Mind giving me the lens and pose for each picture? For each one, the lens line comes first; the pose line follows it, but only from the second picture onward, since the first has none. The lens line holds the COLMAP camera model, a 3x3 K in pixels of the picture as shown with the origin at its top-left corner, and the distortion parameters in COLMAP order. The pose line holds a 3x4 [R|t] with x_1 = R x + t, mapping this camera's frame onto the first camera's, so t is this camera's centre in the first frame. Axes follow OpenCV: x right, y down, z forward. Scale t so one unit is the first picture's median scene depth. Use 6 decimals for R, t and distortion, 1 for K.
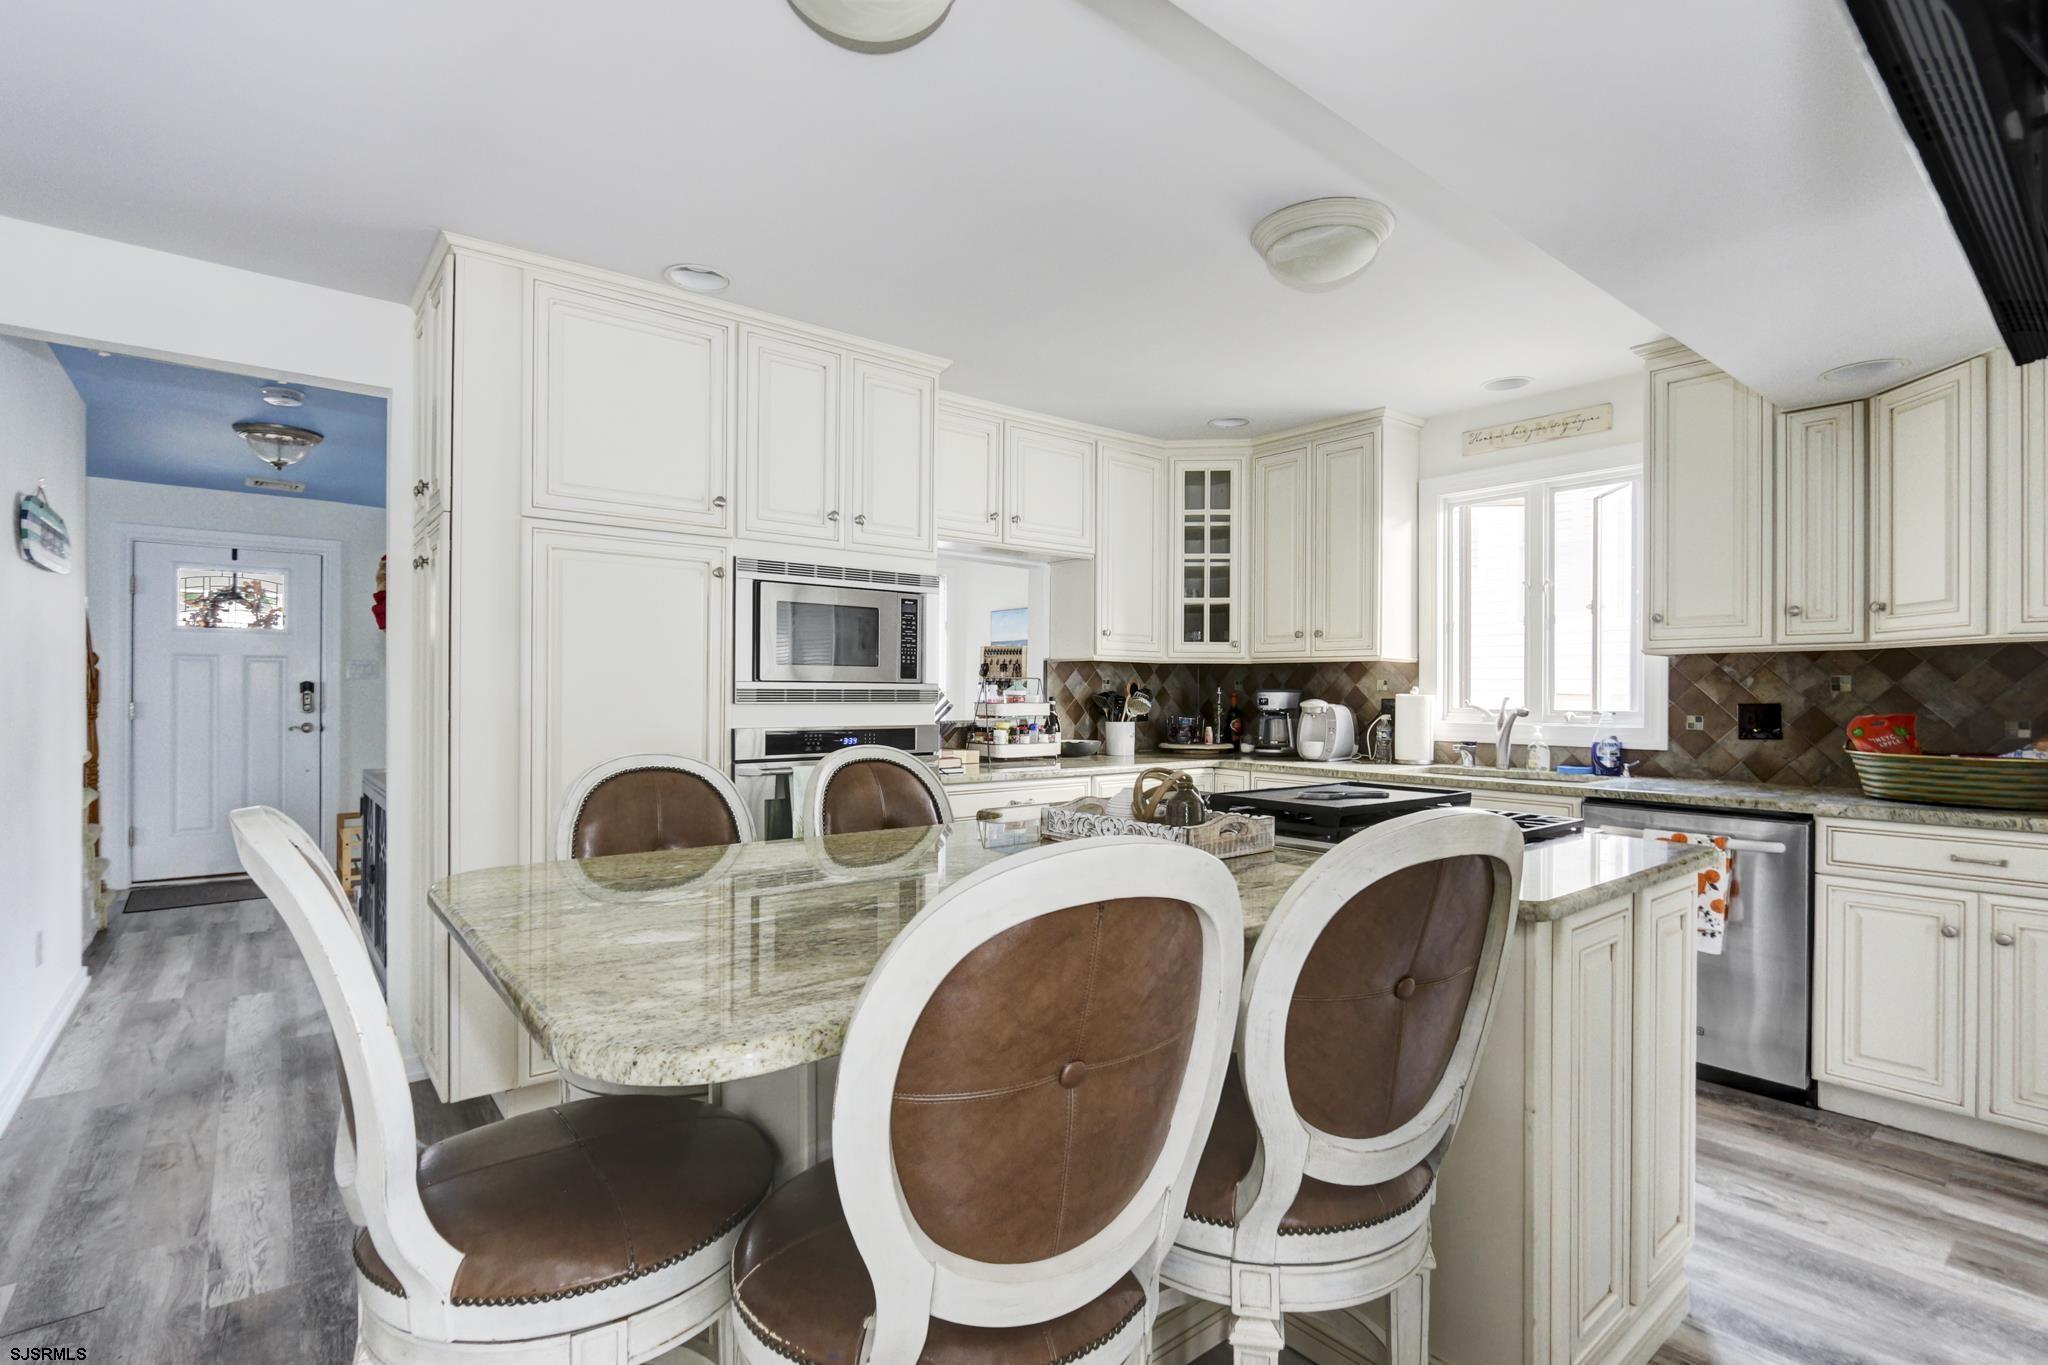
lens RADIAL K [[986.0, 0, 997.6], [0, 986.0, 684.6], [0, 0, 1]] dist [-0.017510, 0.005441]
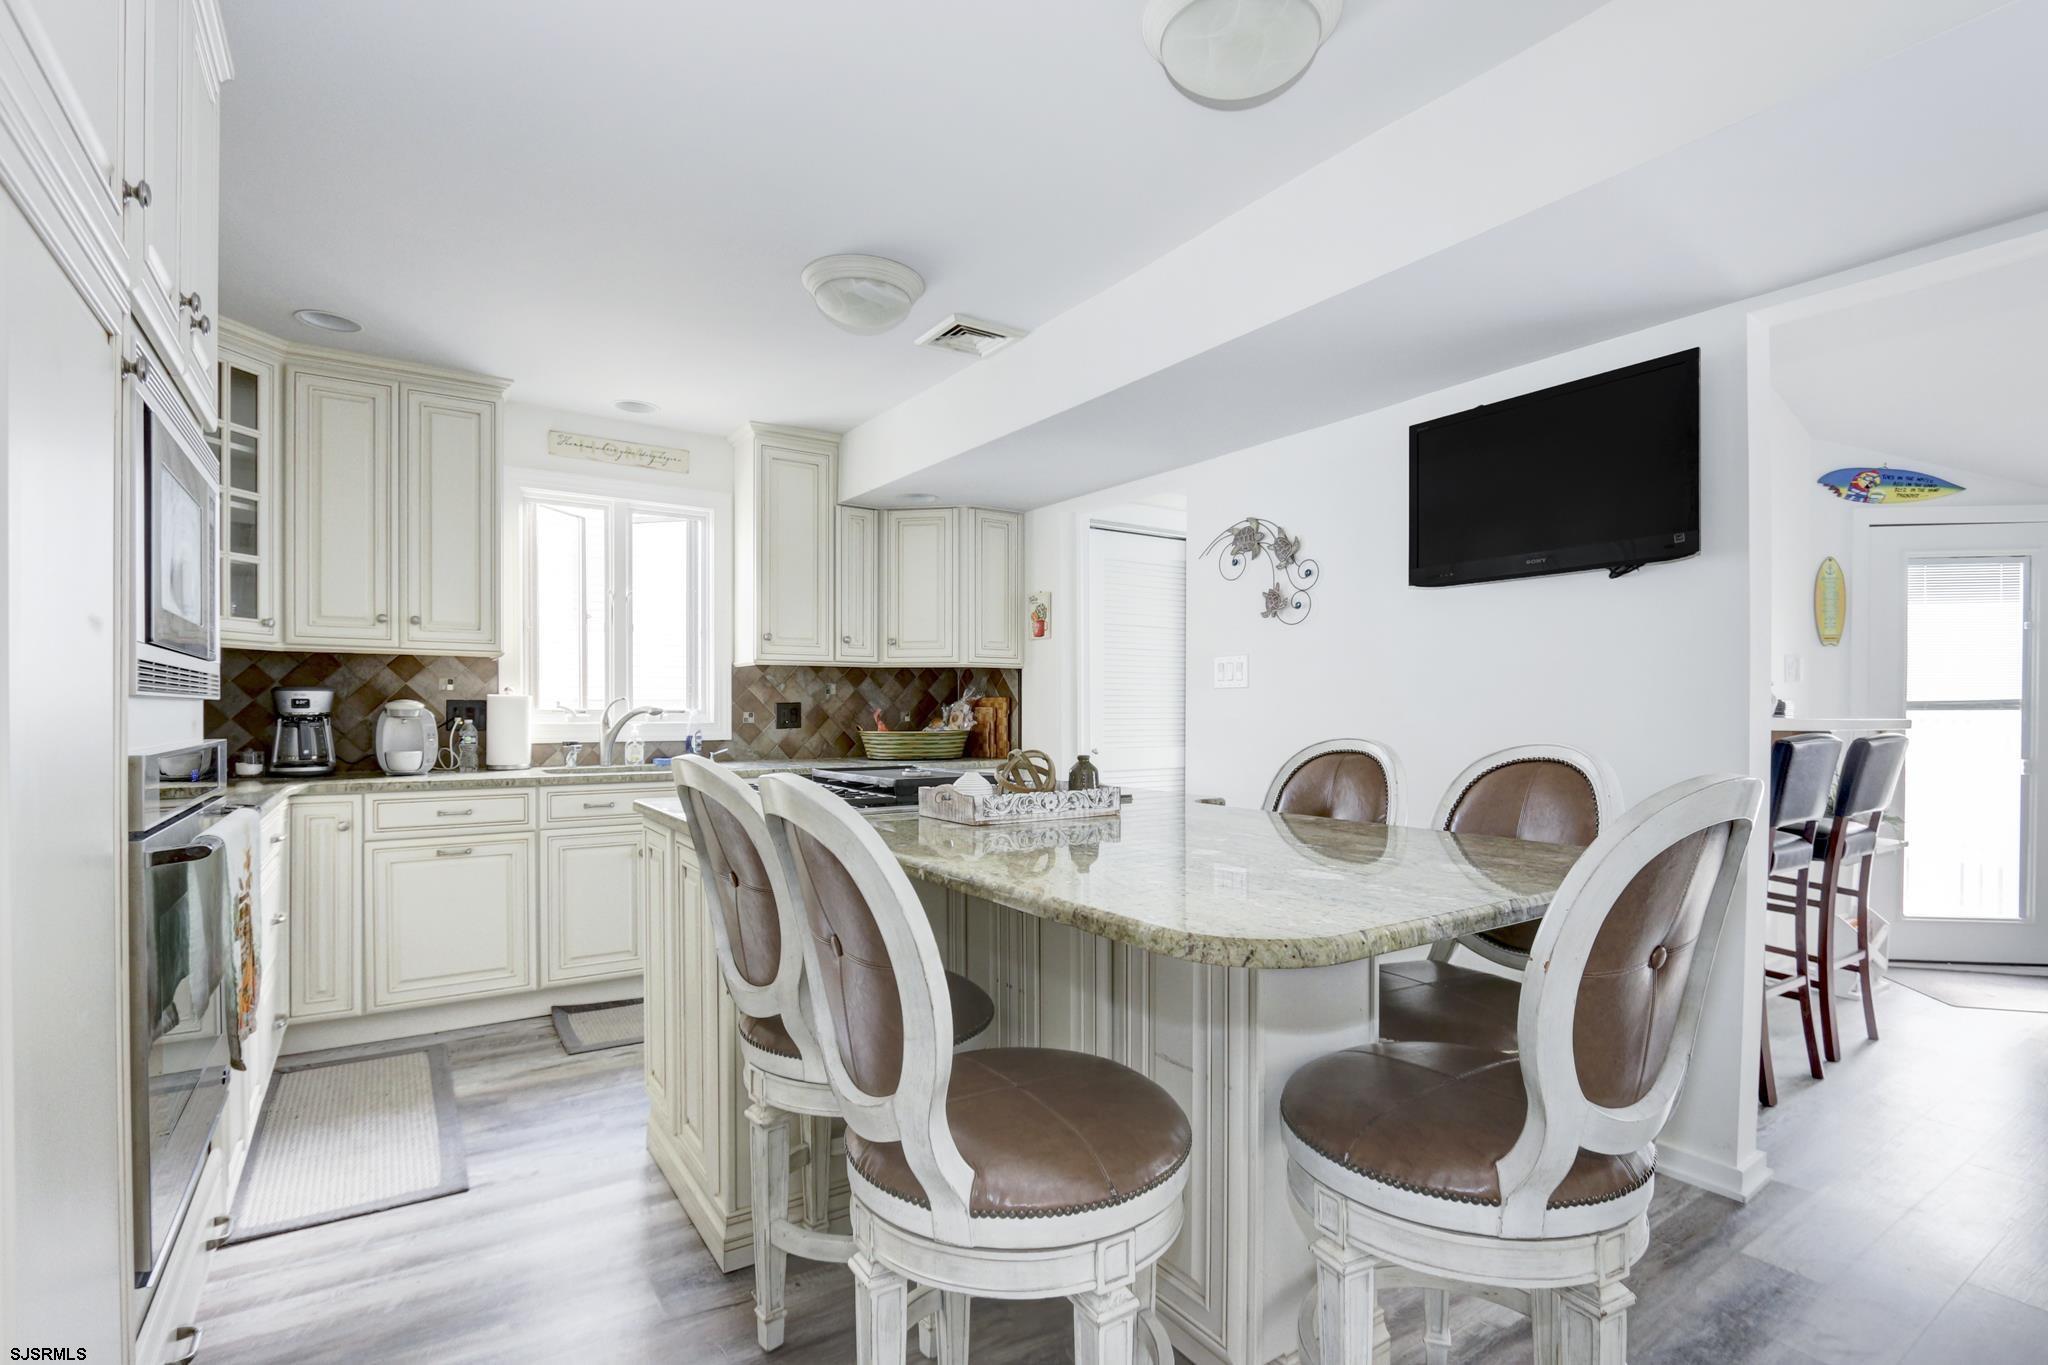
lens RADIAL K [[986.0, 0, 1017.8], [0, 986.0, 718.4], [0, 0, 1]] dist [-0.017510, 0.005441]
pose [[0.059735, -0.015229, 0.998098, -0.543837], [-0.010007, 0.999824, 0.015854, 0.014457], [-0.998164, -0.010935, 0.059572, 0.519373]]
